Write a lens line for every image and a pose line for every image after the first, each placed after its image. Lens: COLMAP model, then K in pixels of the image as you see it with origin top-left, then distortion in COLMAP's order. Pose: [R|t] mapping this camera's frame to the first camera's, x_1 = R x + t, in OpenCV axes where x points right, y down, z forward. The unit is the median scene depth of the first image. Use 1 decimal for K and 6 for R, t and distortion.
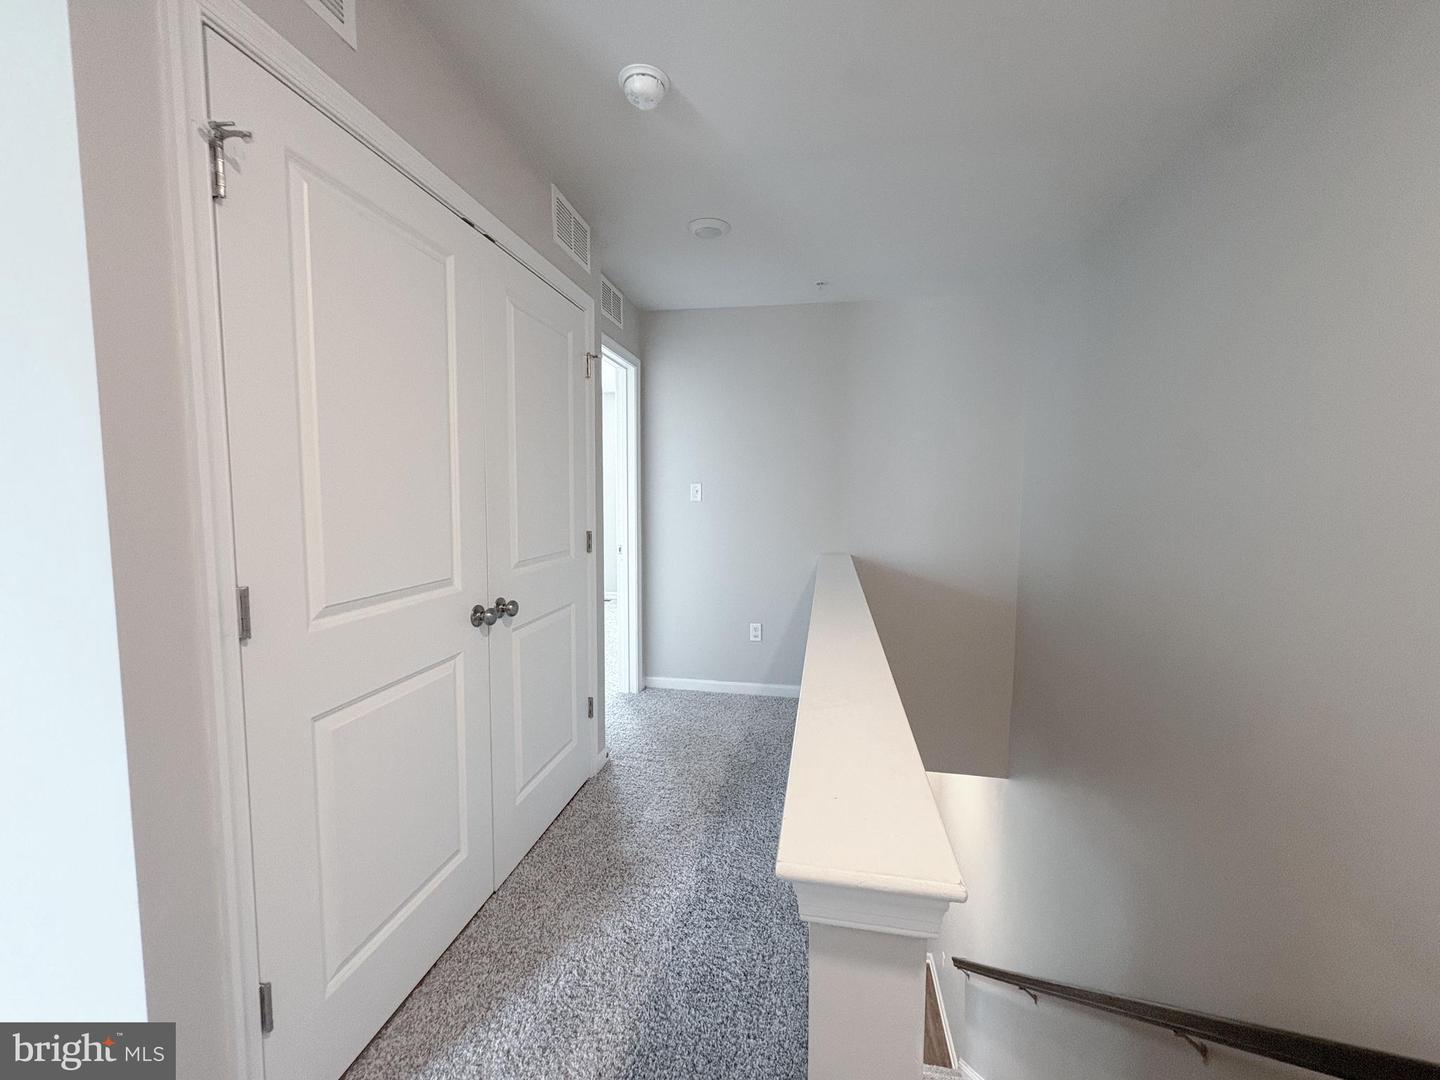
lens RADIAL K [[570.5, 0, 717.6], [0, 570.5, 536.7], [0, 0, 1]] dist [-0.002472, 0.000212]
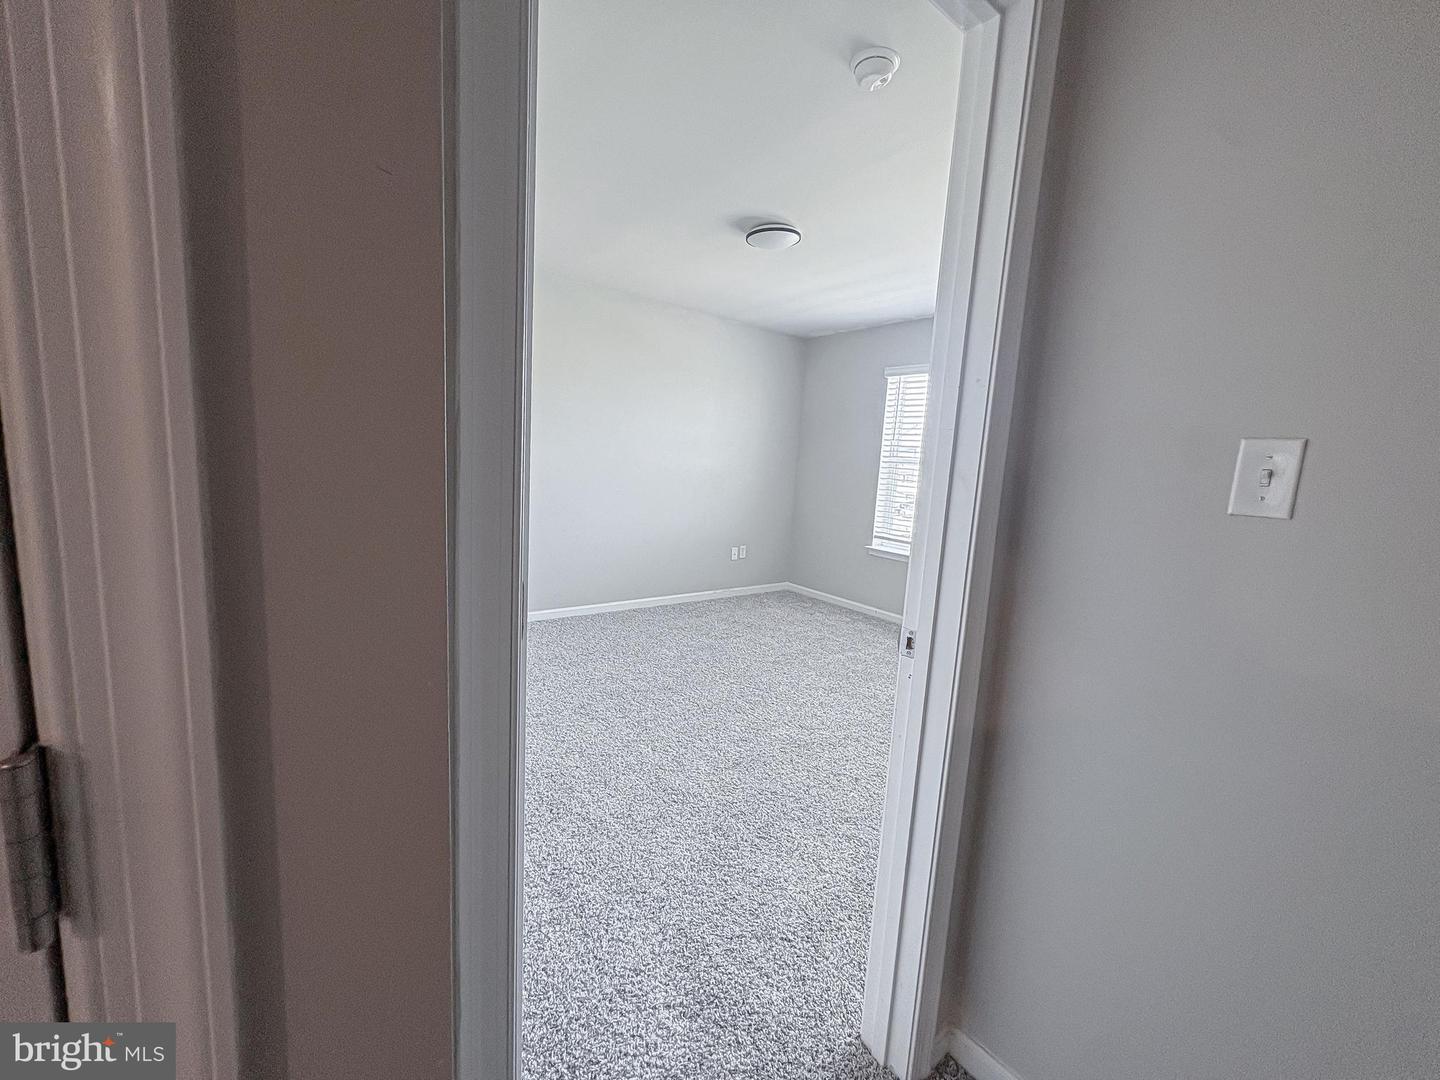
lens RADIAL K [[570.5, 0, 717.5], [0, 570.5, 534.6], [0, 0, 1]] dist [-0.002472, 0.000212]
pose [[0.722139, 0.124527, -0.680447, -0.082060], [-0.109000, 0.991859, 0.065838, -0.100497], [0.683106, 0.026625, 0.729834, 1.473177]]
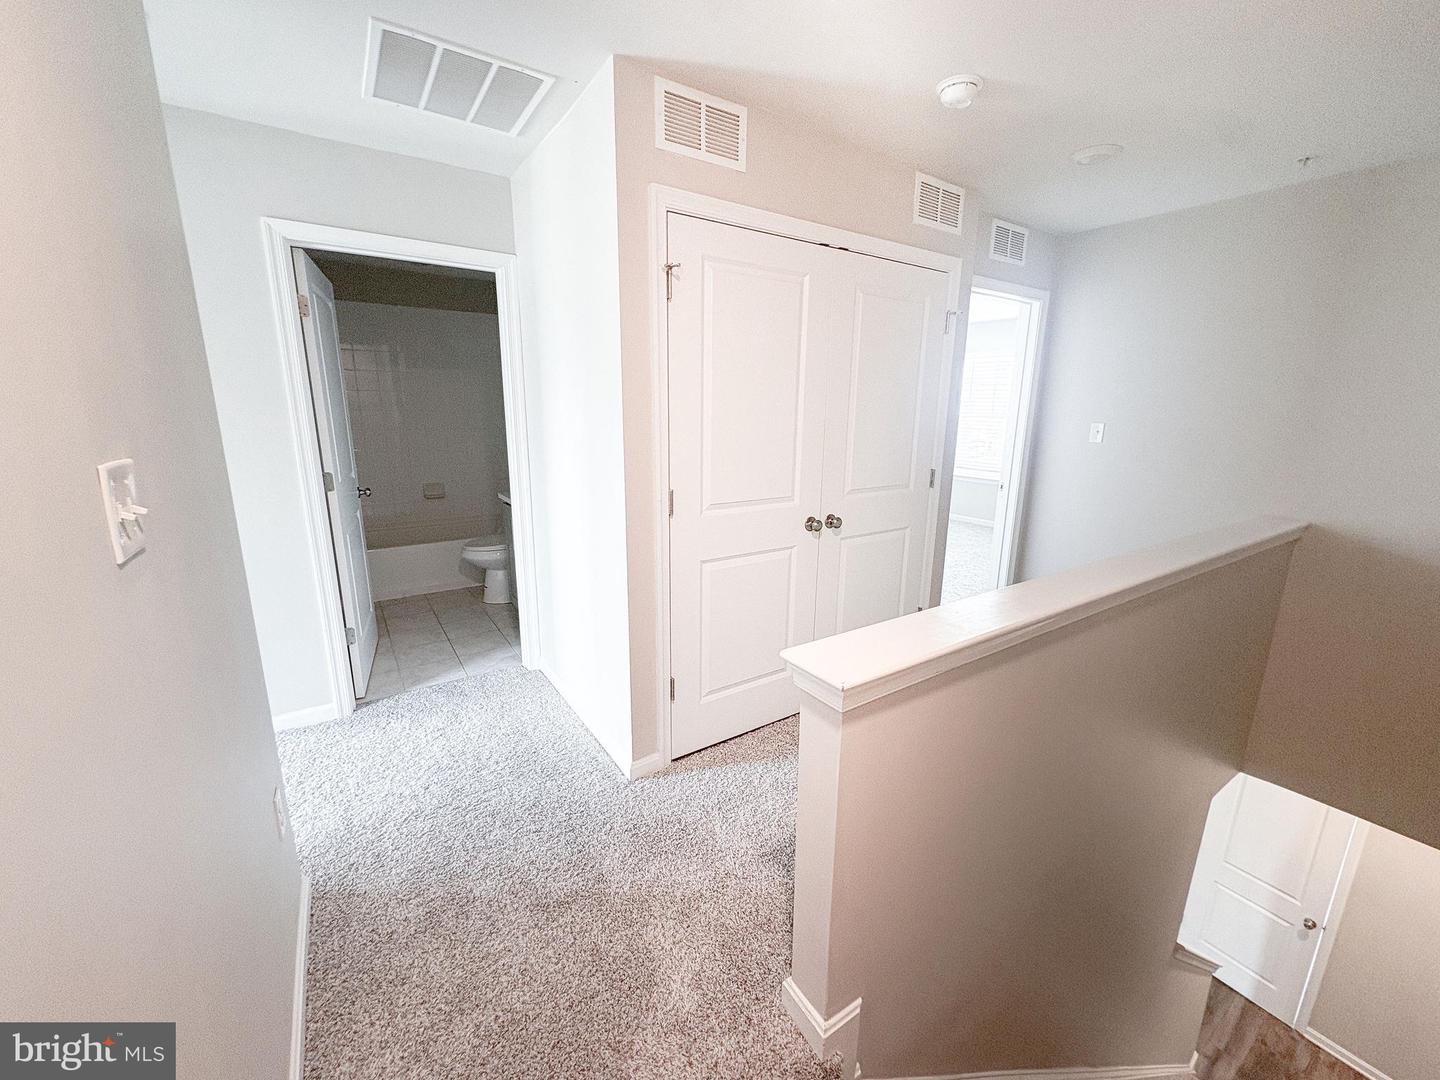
lens RADIAL K [[570.5, 0, 720.1], [0, 570.5, 534.2], [0, 0, 1]] dist [-0.002472, 0.000212]
pose [[0.697551, 0.157492, -0.699013, 0.445891], [-0.062106, 0.985163, 0.159988, -0.055801], [0.713839, -0.068187, 0.696983, -0.193742]]
